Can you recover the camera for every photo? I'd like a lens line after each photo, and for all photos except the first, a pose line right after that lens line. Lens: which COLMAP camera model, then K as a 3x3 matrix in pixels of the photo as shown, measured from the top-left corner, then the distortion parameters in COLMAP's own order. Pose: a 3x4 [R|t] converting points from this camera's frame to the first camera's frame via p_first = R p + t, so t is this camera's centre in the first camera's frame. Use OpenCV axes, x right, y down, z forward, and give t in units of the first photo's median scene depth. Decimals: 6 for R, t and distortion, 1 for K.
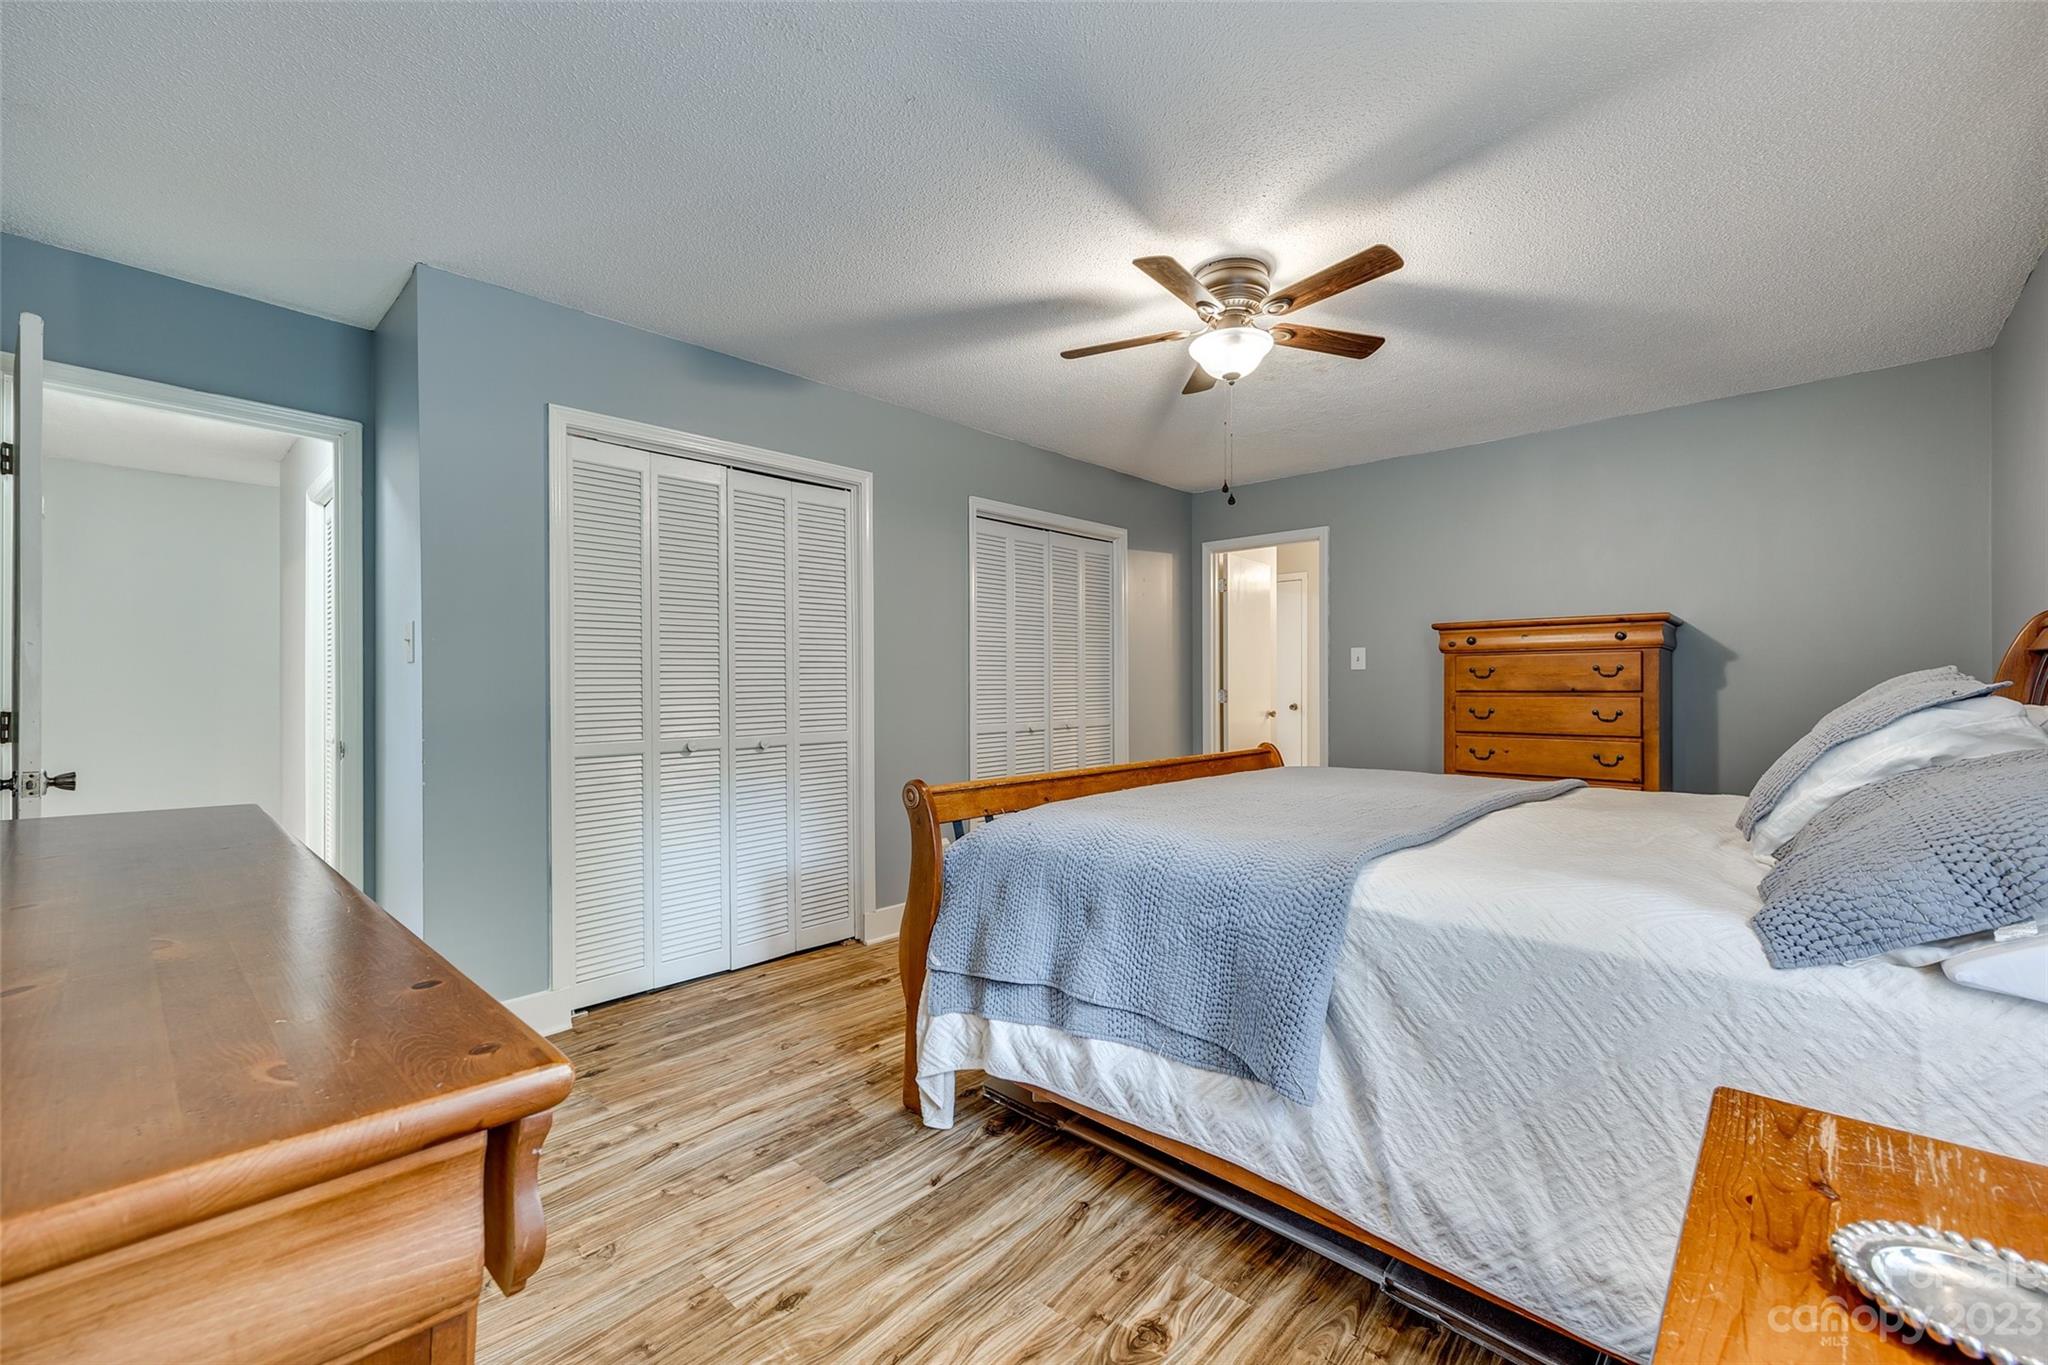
lens RADIAL K [[822.2, 0, 1025.7], [0, 822.2, 676.9], [0, 0, 1]] dist [-0.005528, 0.000612]
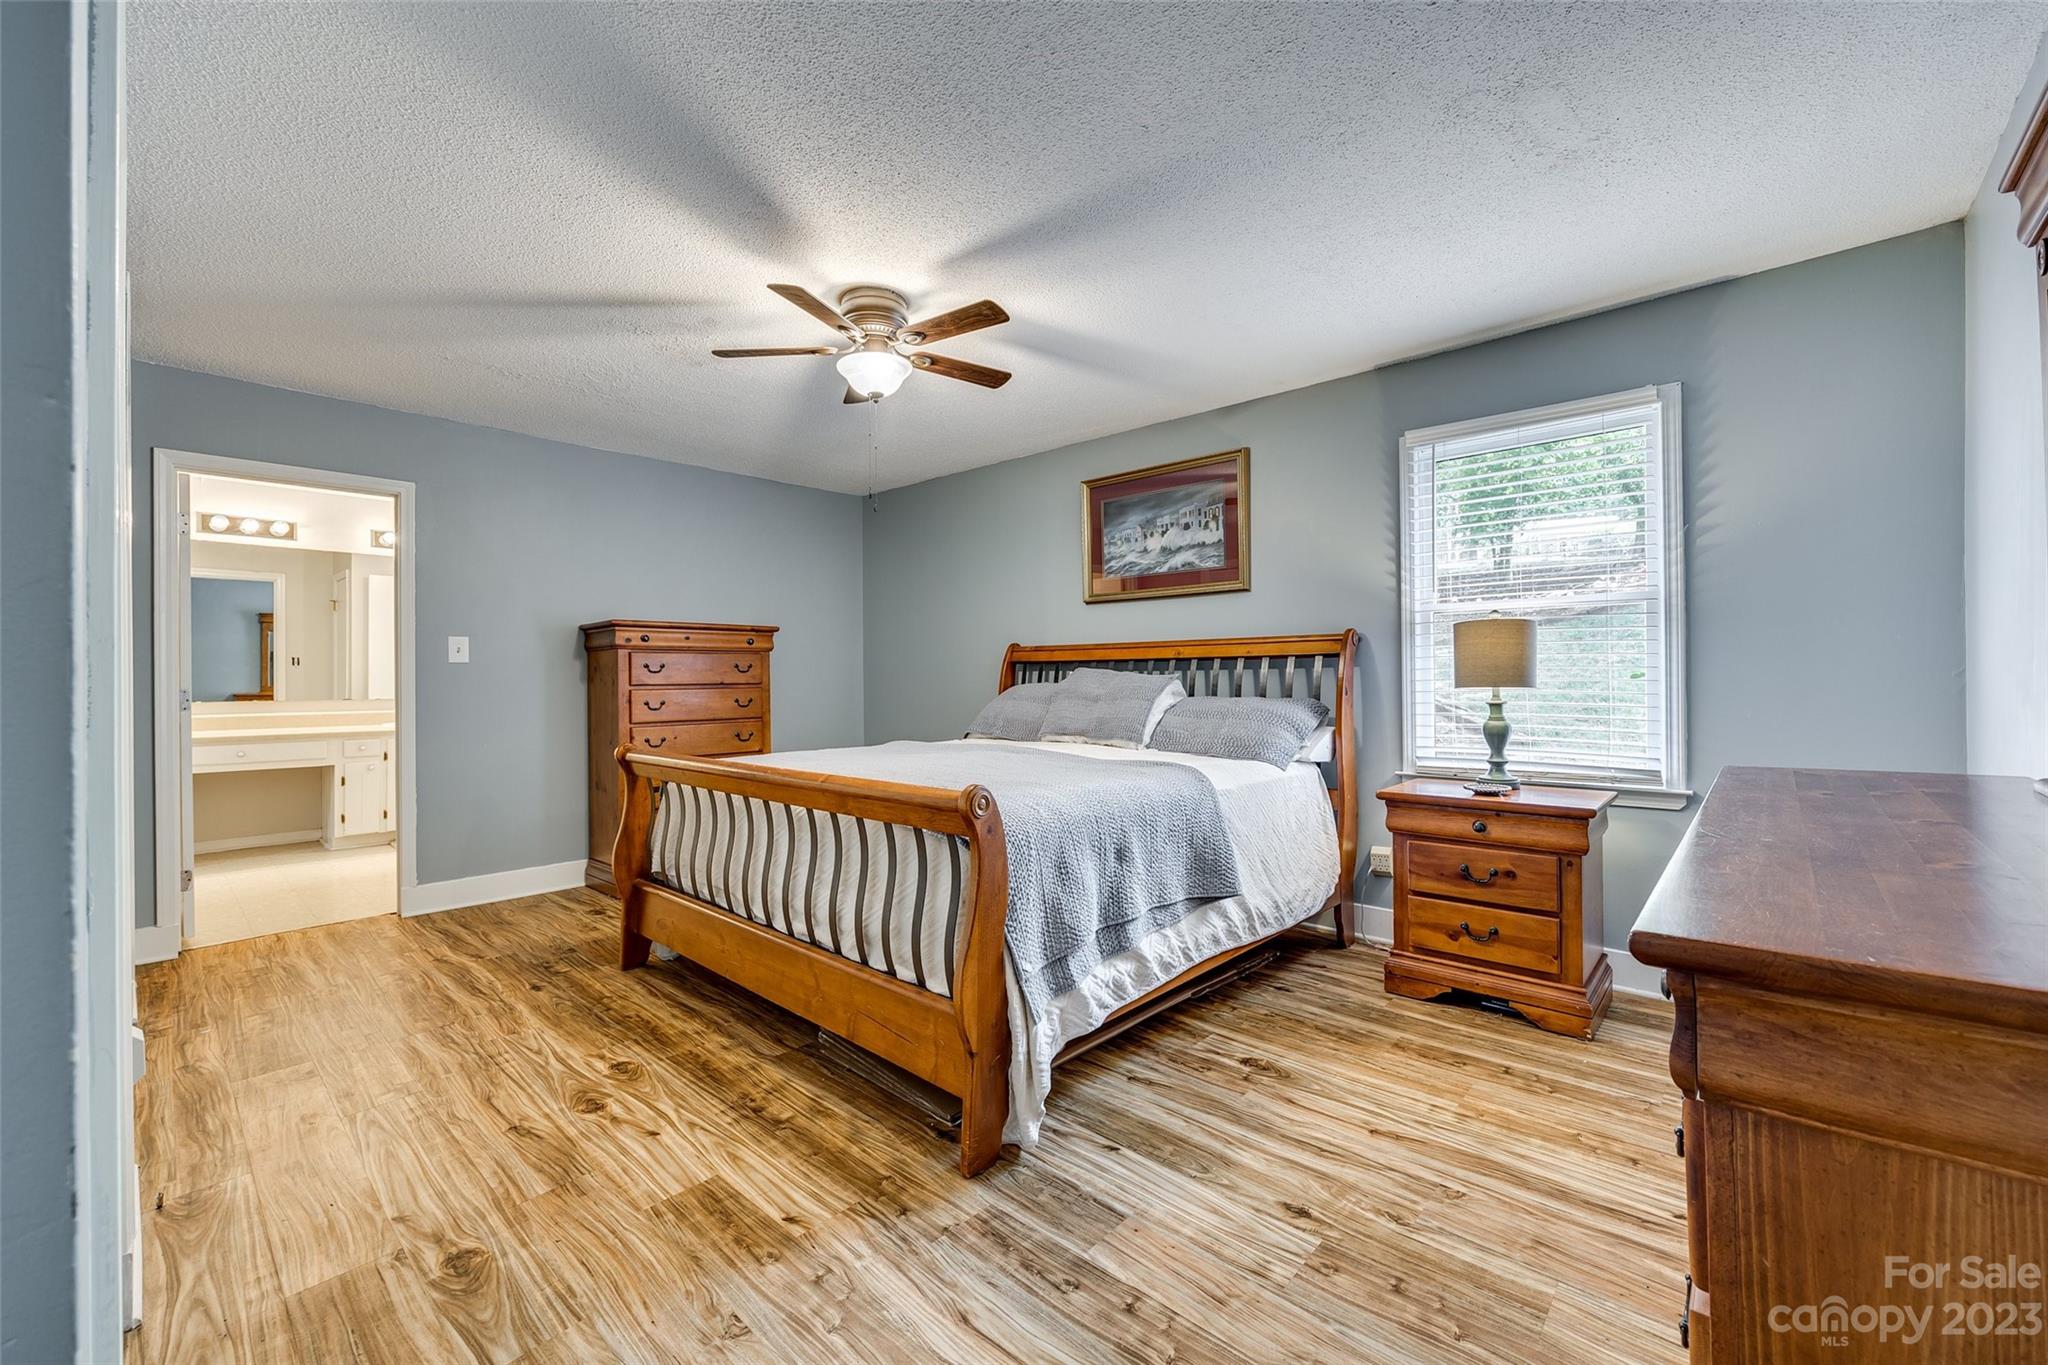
lens RADIAL K [[822.2, 0, 1020.5], [0, 822.2, 680.8], [0, 0, 1]] dist [-0.005528, 0.000612]
pose [[-0.001628, 0.003334, 0.999993, -1.169142], [-0.005295, 0.999980, -0.003342, 0.027678], [-0.999985, -0.005301, -0.001610, 1.139433]]
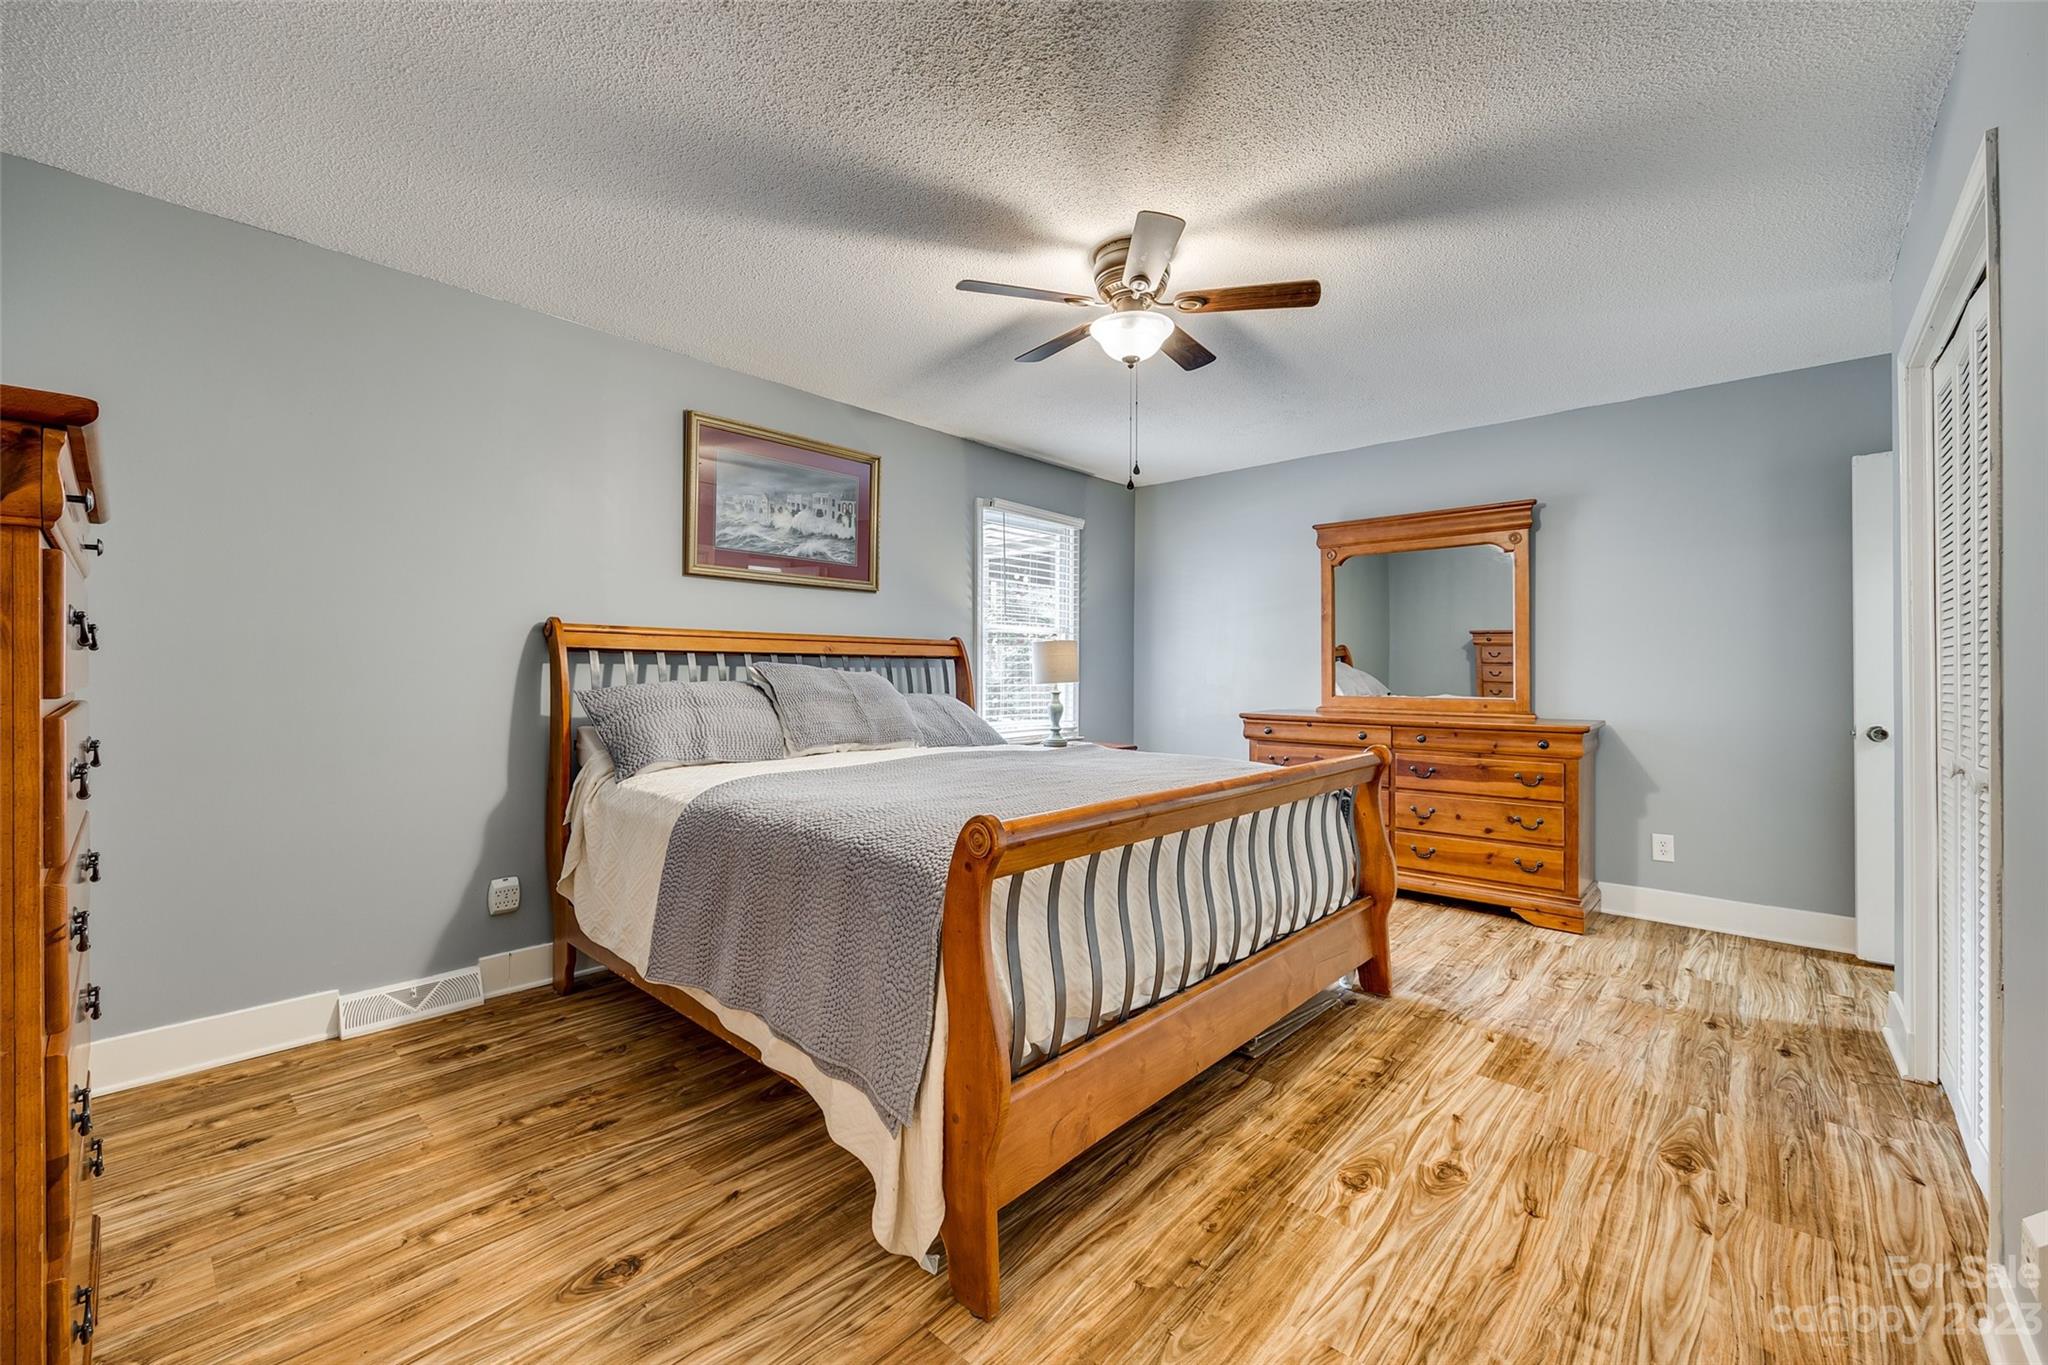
lens RADIAL K [[822.2, 0, 1018.2], [0, 822.2, 686.9], [0, 0, 1]] dist [-0.005528, 0.000612]
pose [[-0.999985, 0.001388, -0.005353, 0.540331], [0.001359, 0.999985, 0.005303, 0.028962], [0.005360, 0.005295, -0.999972, 2.751580]]
